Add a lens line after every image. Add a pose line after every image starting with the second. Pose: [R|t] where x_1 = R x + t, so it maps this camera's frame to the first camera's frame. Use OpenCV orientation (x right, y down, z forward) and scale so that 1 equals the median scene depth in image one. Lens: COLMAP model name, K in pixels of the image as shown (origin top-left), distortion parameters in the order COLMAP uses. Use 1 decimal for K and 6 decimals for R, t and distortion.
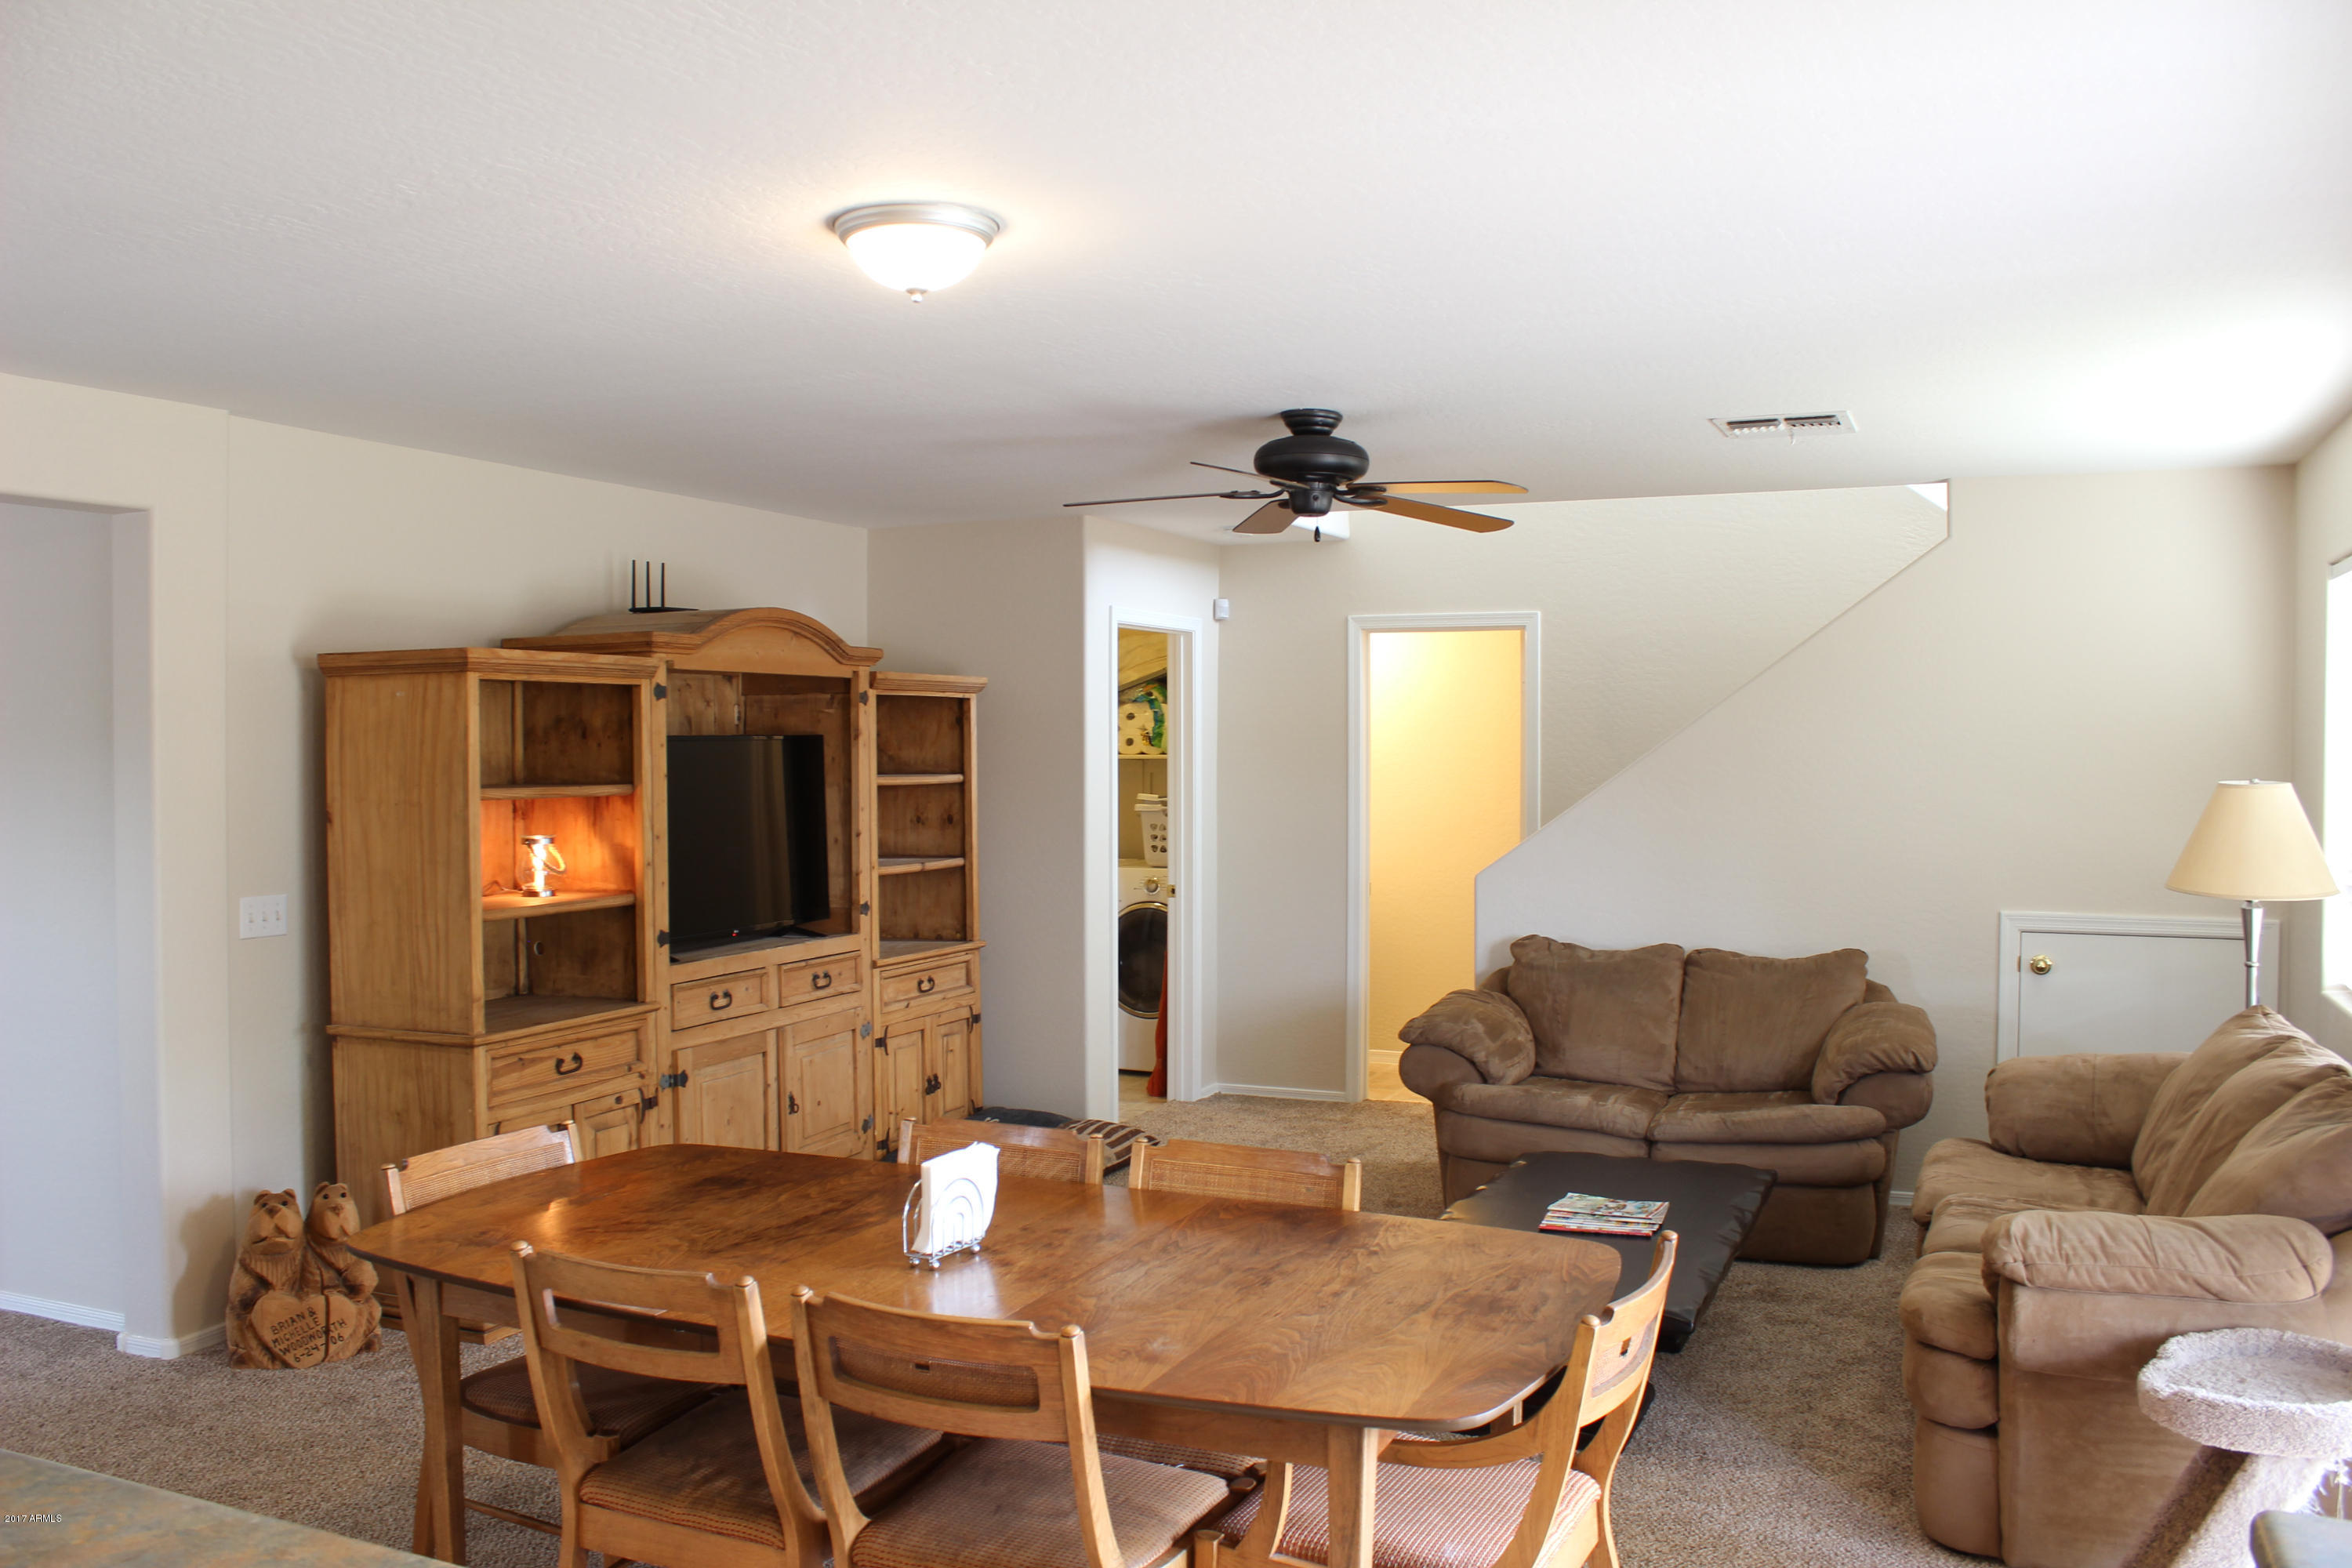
lens RADIAL K [[1941.0, 0, 1129.0], [0, 1941.0, 781.4], [0, 0, 1]] dist [-0.137780, 0.105741]
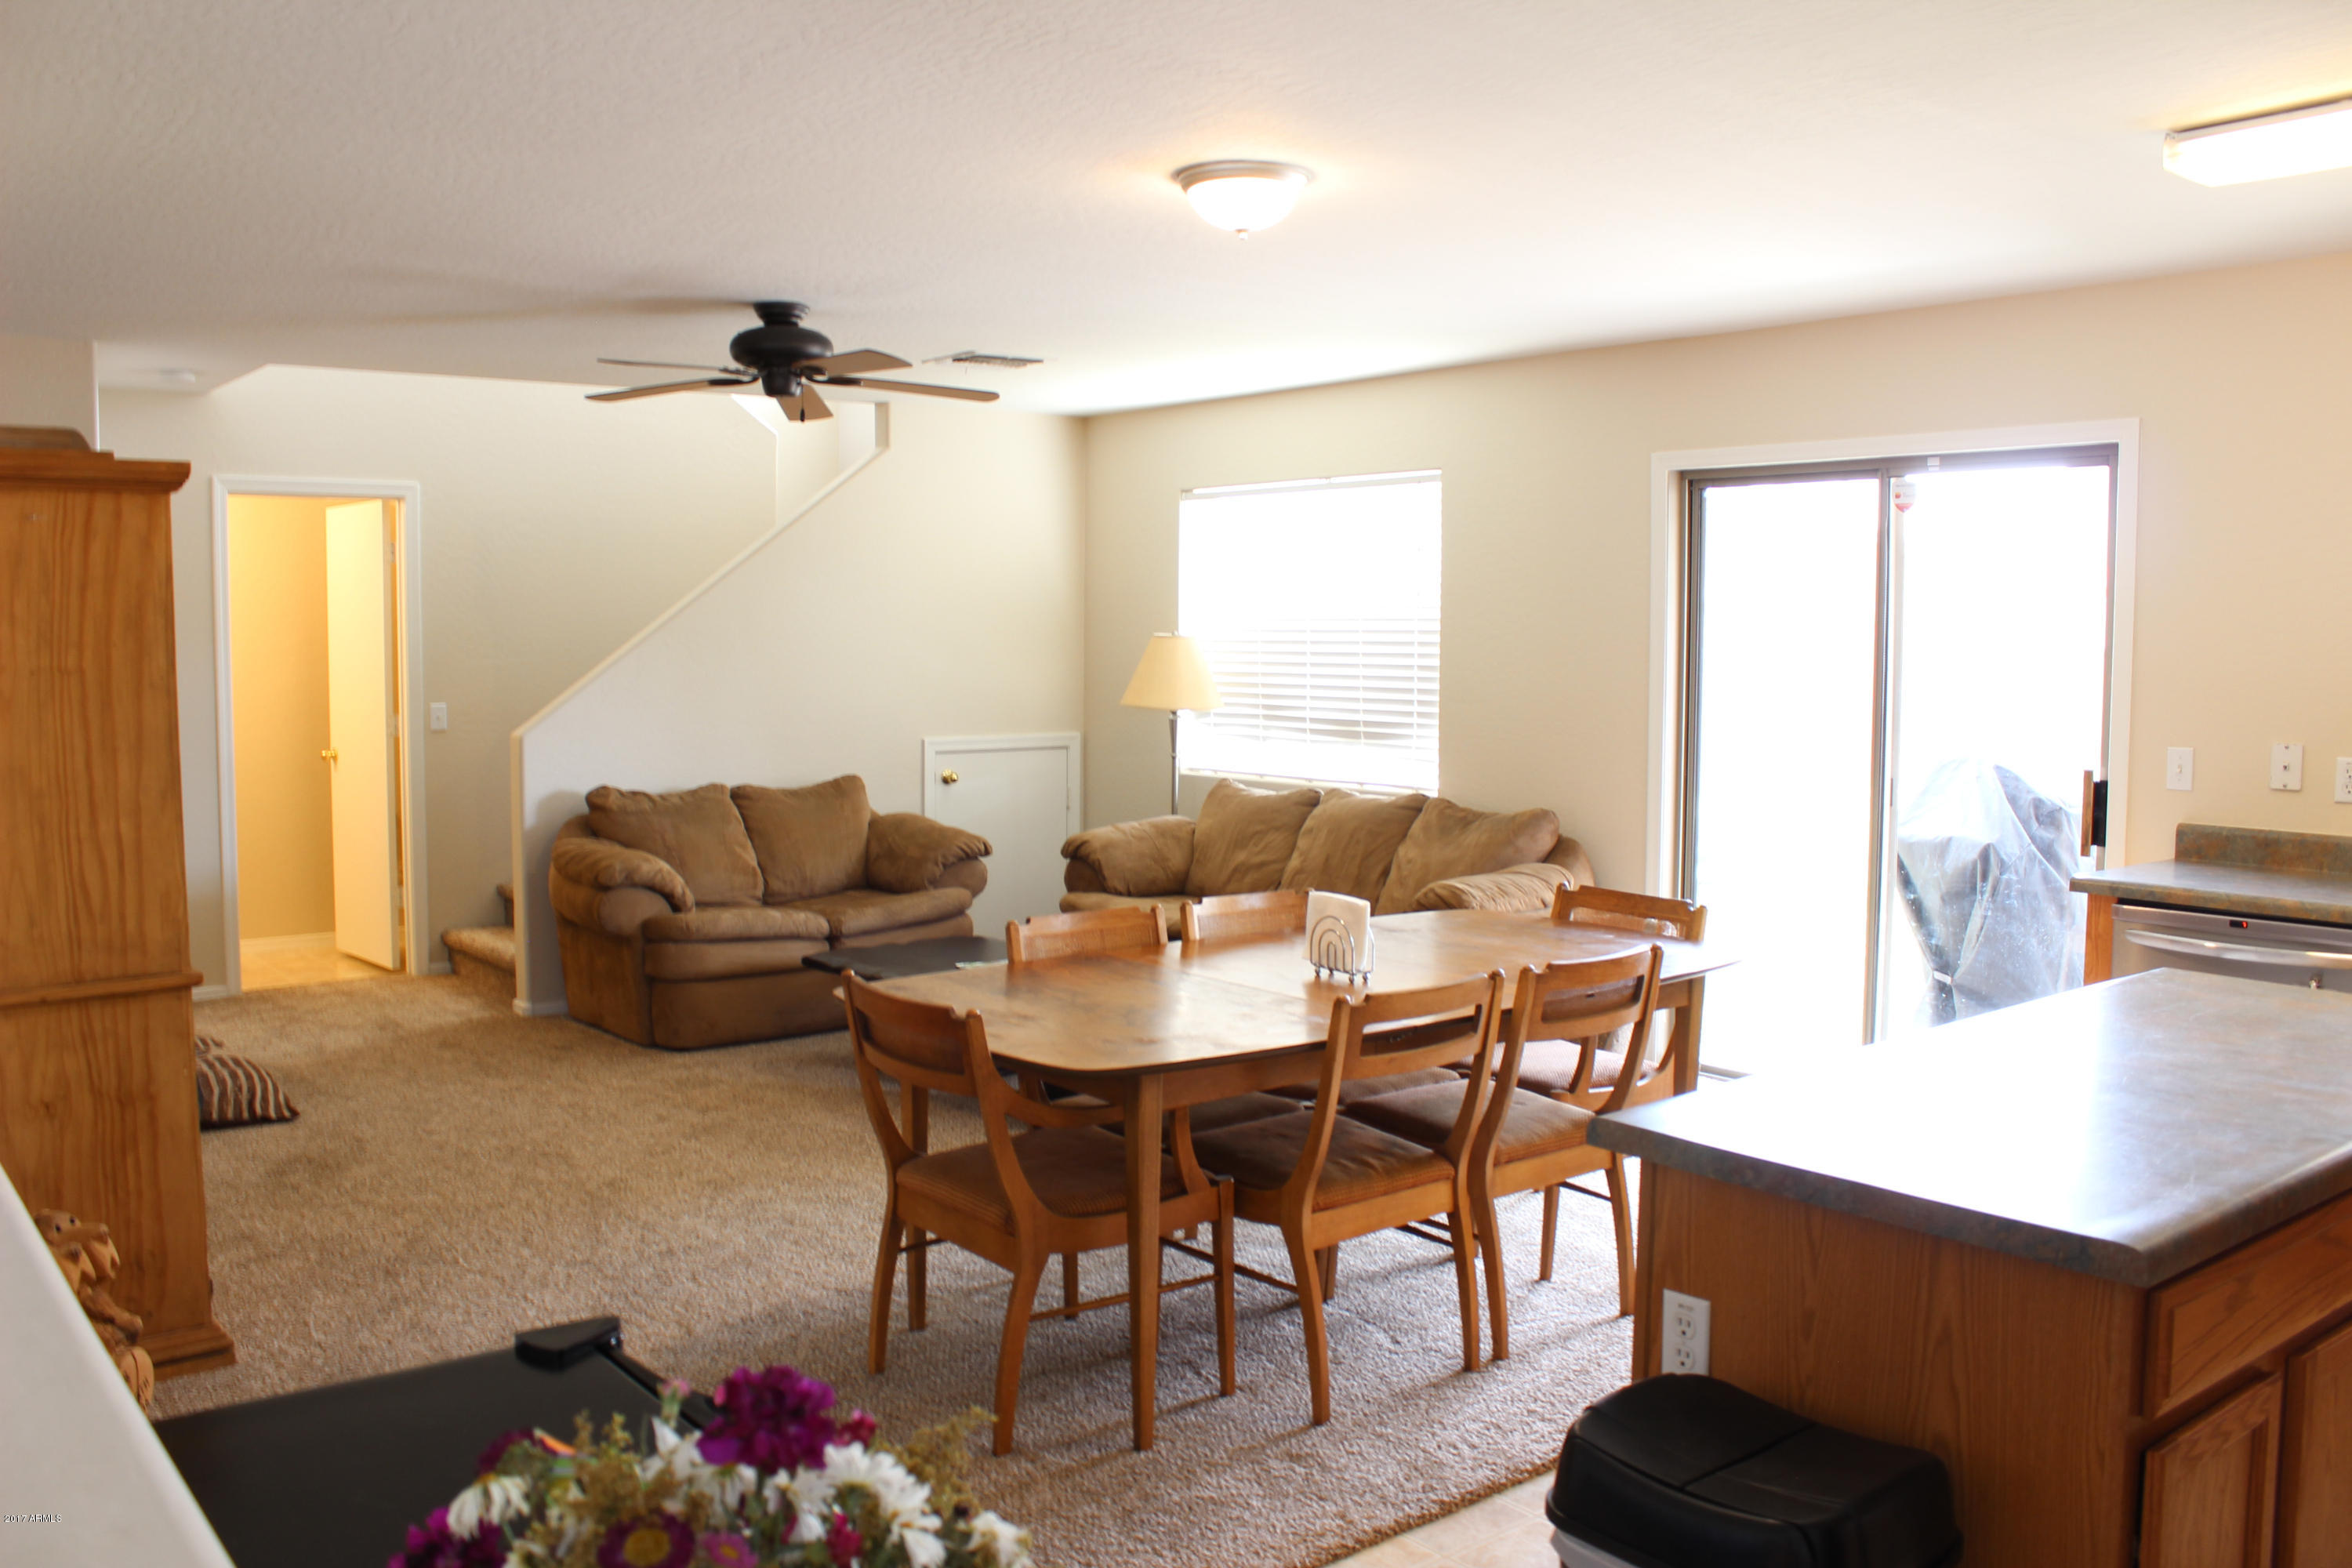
lens RADIAL K [[1941.0, 0, 1167.7], [0, 1941.0, 786.9], [0, 0, 1]] dist [-0.137780, 0.105741]
pose [[0.438988, -0.069710, 0.895785, -0.728661], [0.015212, 0.997419, 0.070165, 0.010561], [-0.898364, -0.017175, 0.438915, 0.276260]]
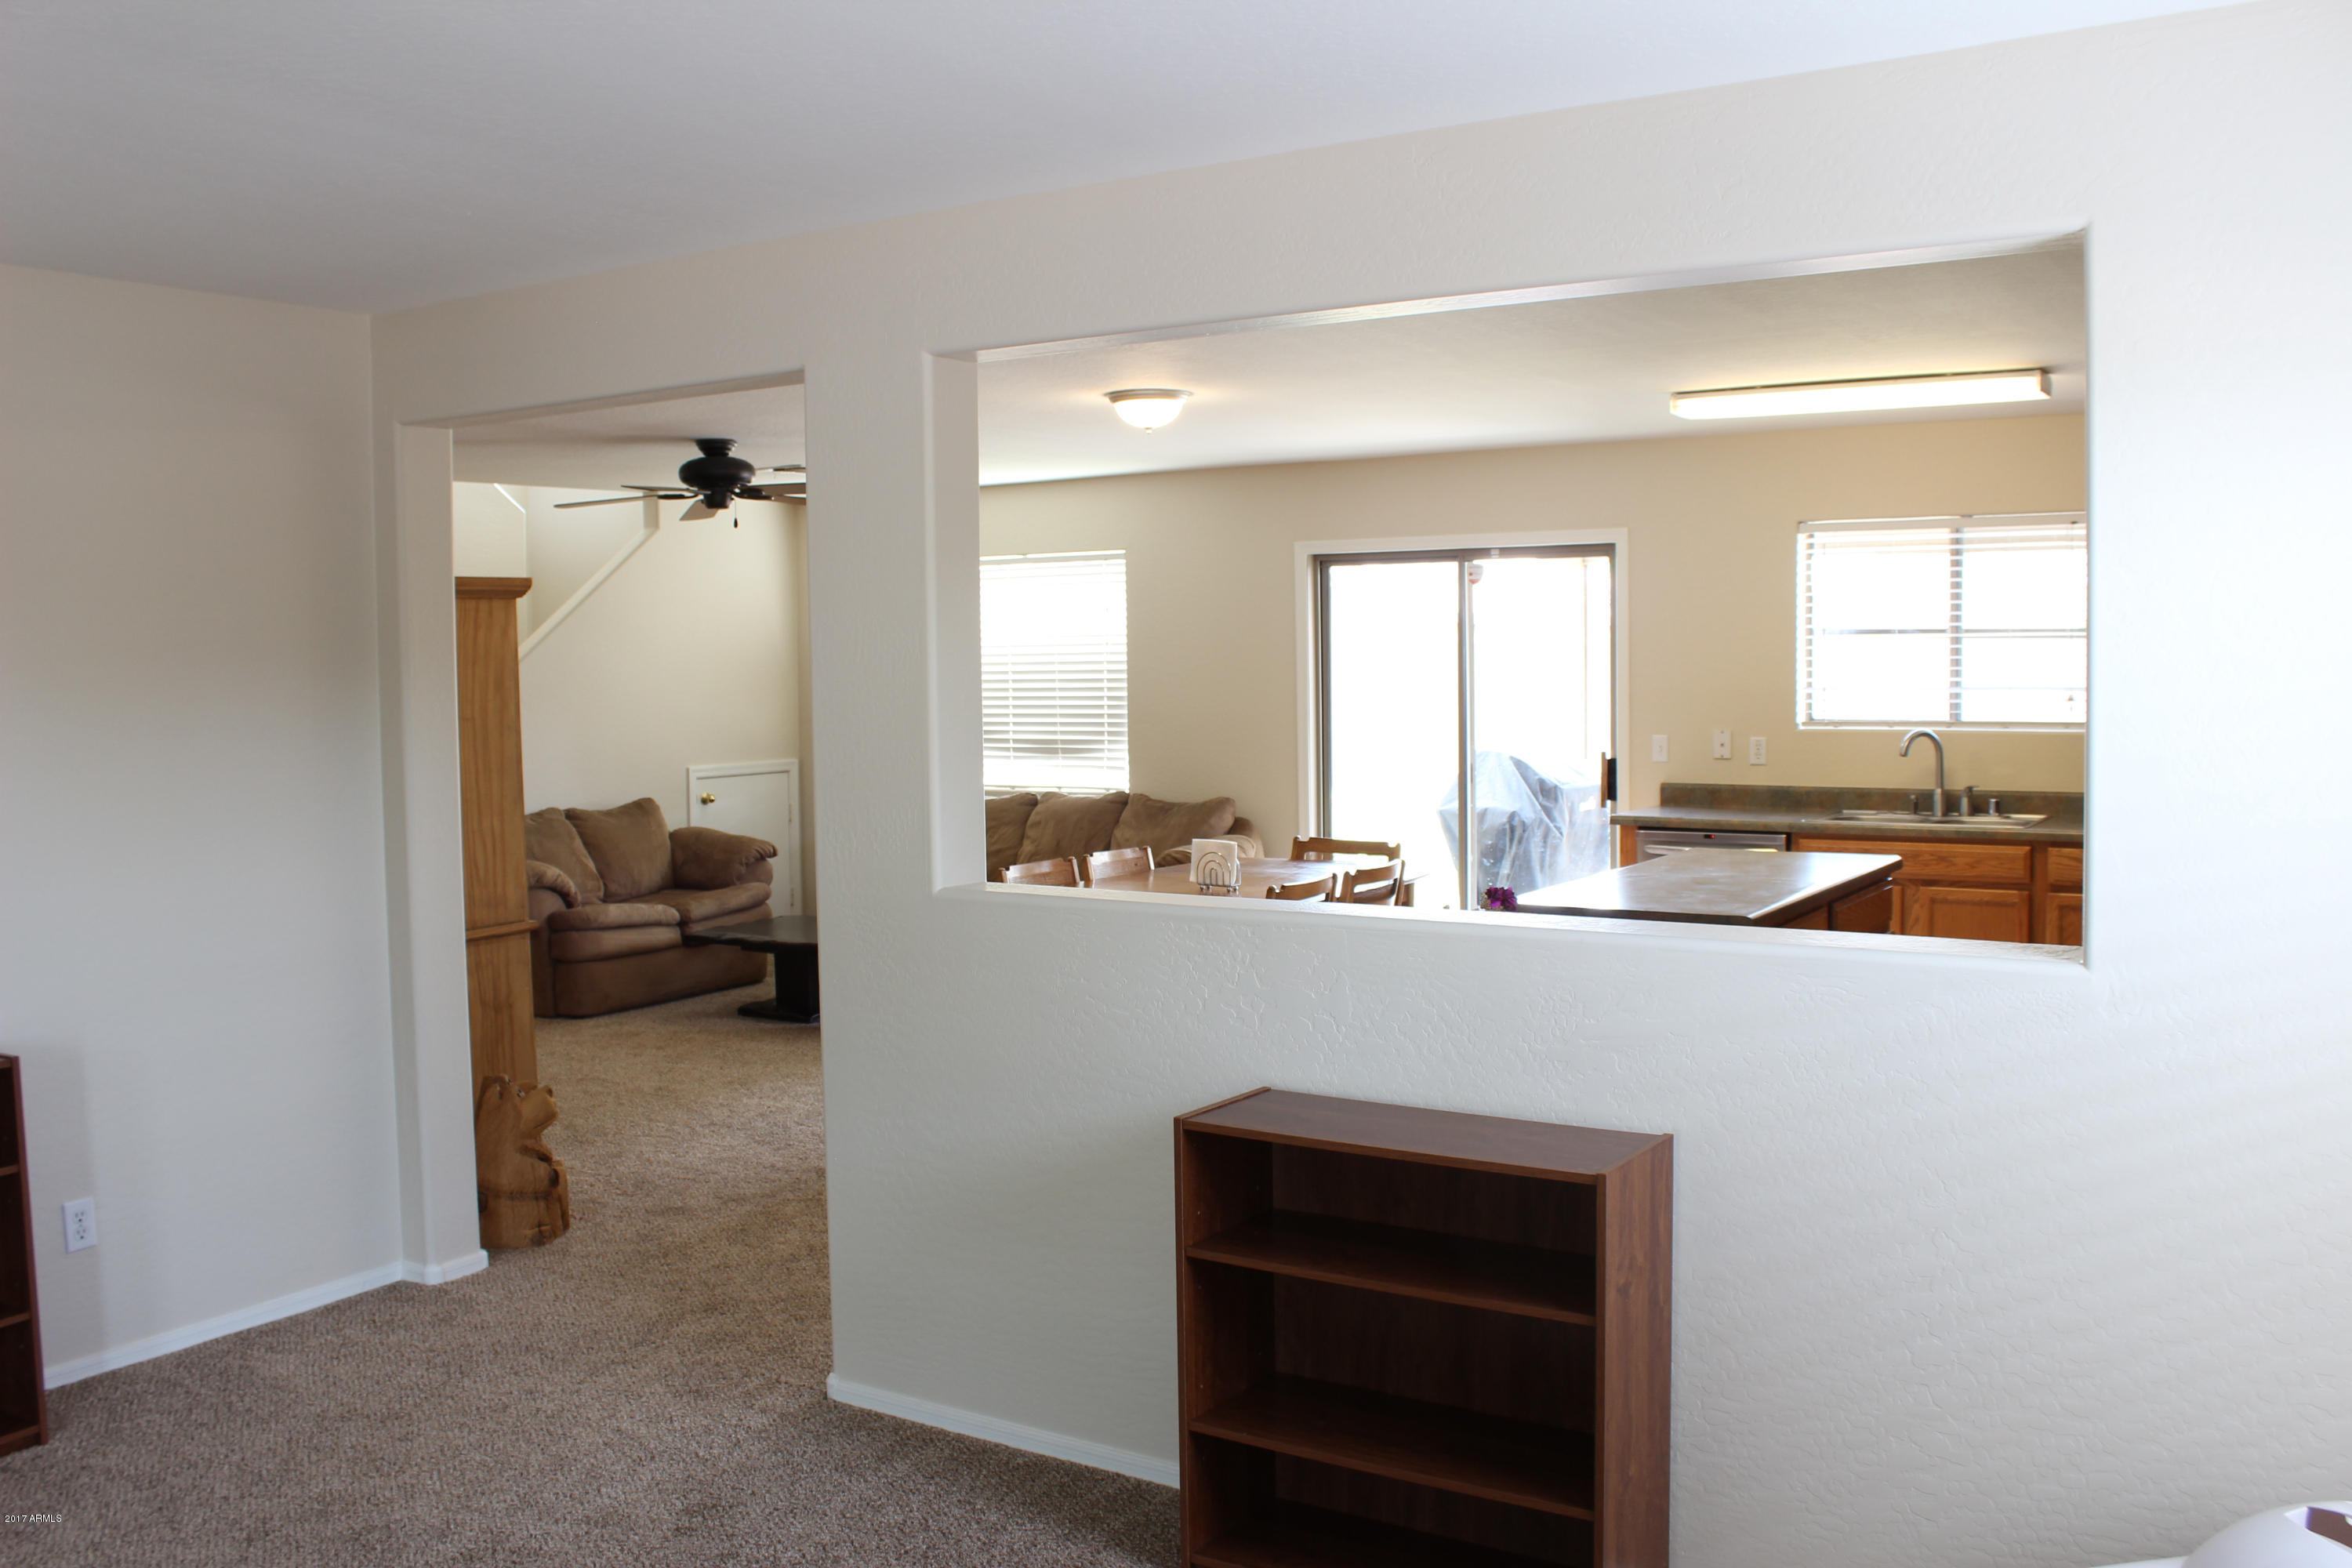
lens RADIAL K [[2038.1, 0, 1171.2], [0, 2038.1, 779.8], [0, 0, 1]] dist [-0.130000, 0.001762]
pose [[0.131309, -0.061125, 0.989455, -1.273026], [0.035971, 0.997734, 0.056863, -0.003887], [-0.990689, 0.028125, 0.133211, 0.398429]]
